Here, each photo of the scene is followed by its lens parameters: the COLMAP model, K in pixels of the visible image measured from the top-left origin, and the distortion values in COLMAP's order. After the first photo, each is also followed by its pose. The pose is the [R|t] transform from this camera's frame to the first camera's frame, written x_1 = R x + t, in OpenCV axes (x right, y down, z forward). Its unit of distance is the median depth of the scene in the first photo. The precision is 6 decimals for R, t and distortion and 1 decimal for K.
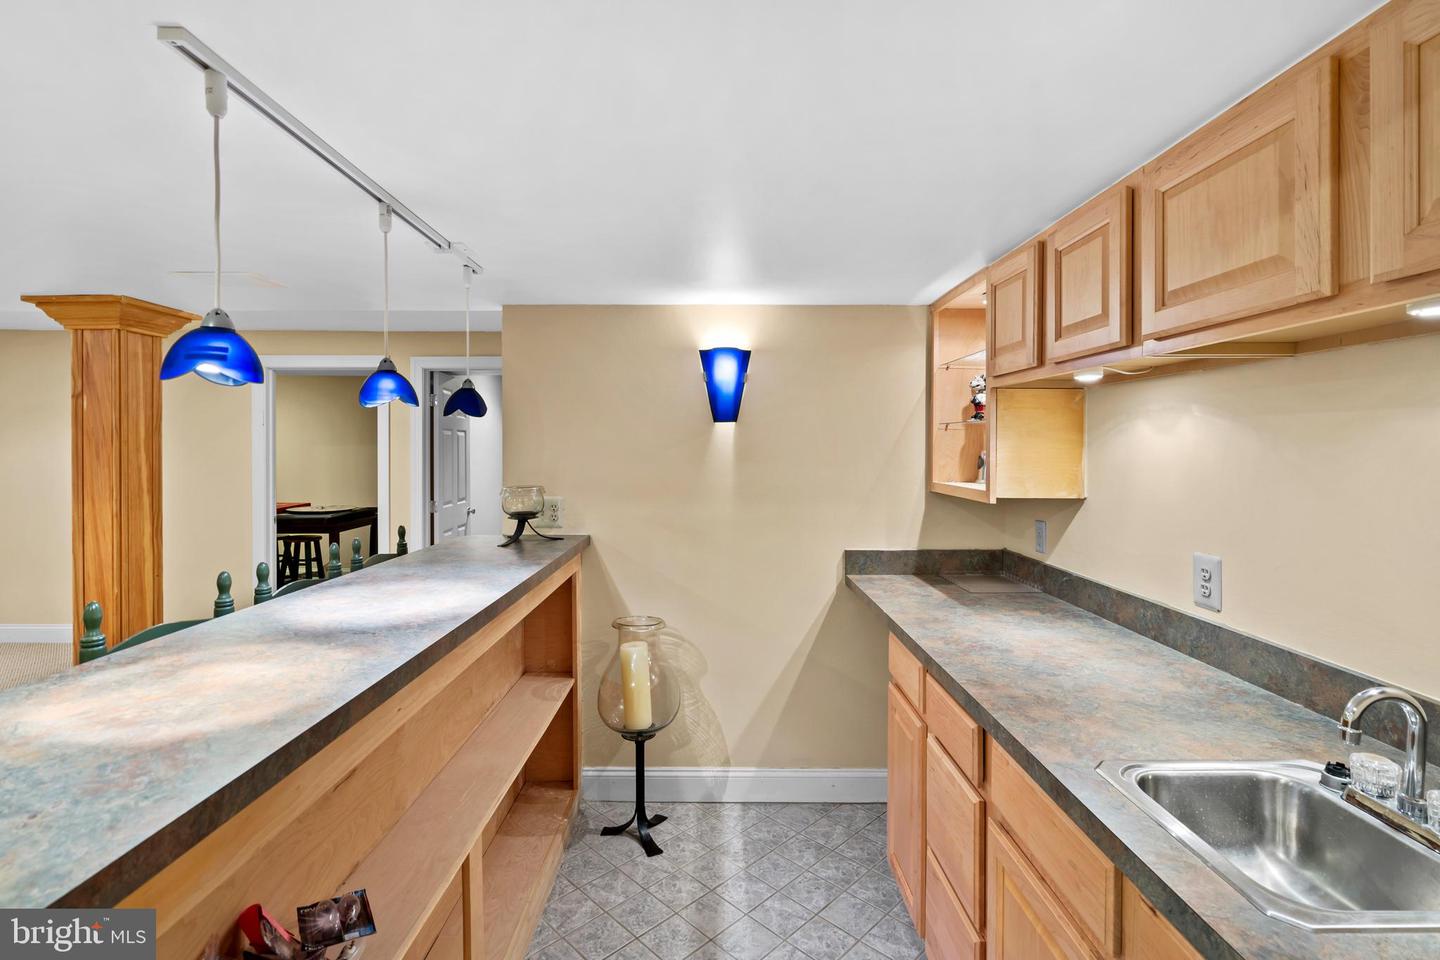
lens RADIAL K [[658.2, 0, 713.9], [0, 658.2, 467.3], [0, 0, 1]] dist [-0.002336, 0.000427]
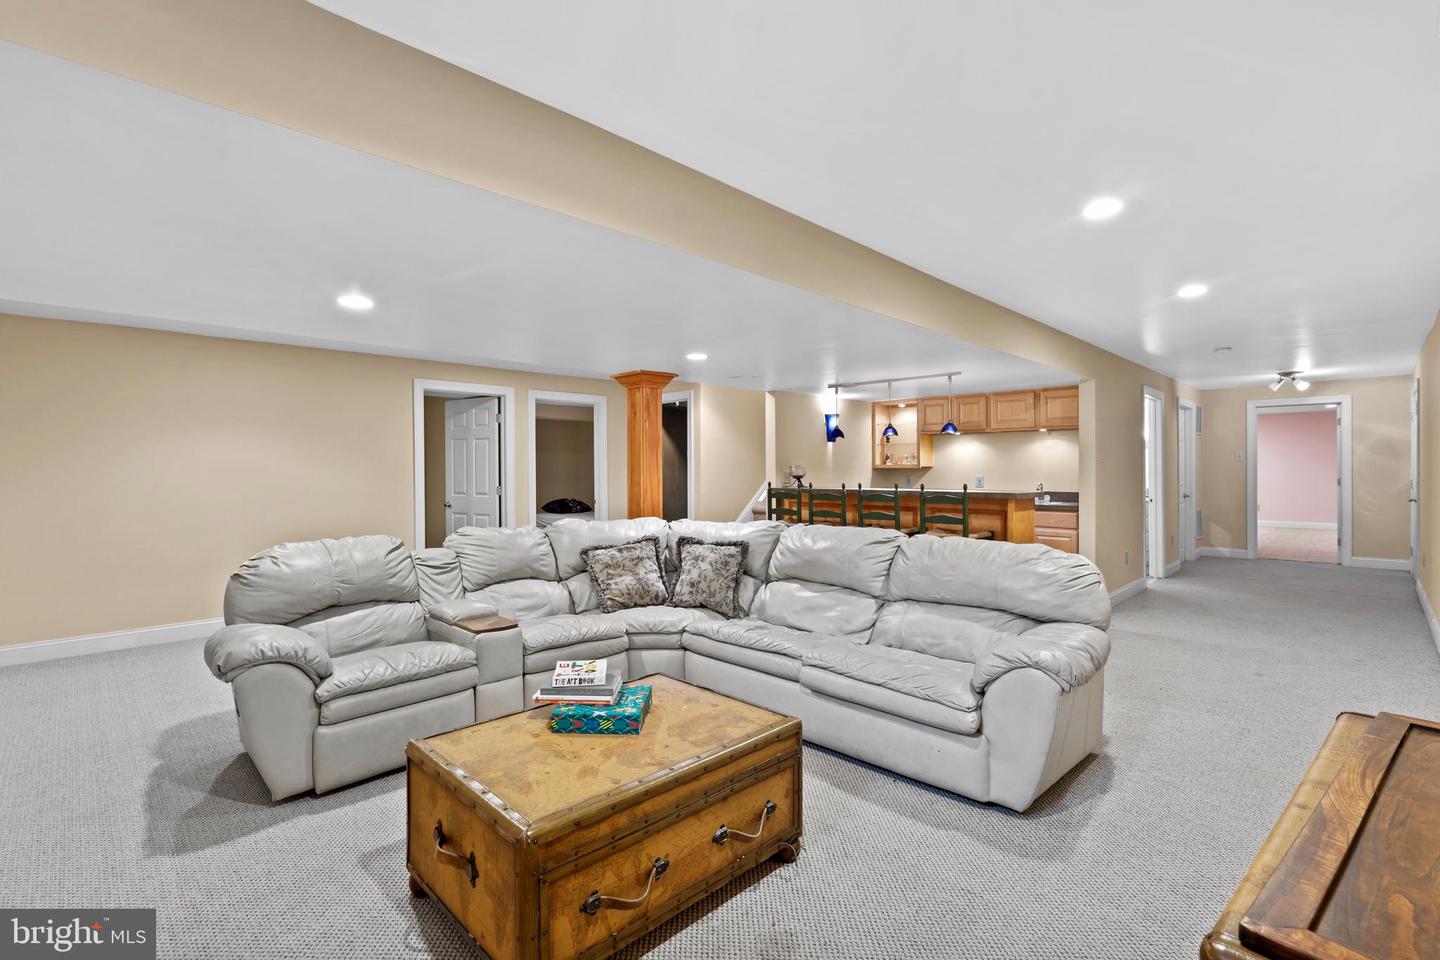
lens RADIAL K [[658.2, 0, 713.9], [0, 658.2, 467.3], [0, 0, 1]] dist [-0.002336, 0.000427]
pose [[0.738362, 0.006499, 0.674374, -2.142748], [0.022191, 0.999178, -0.033926, 0.116746], [-0.674040, 0.040015, 0.737610, -0.651575]]
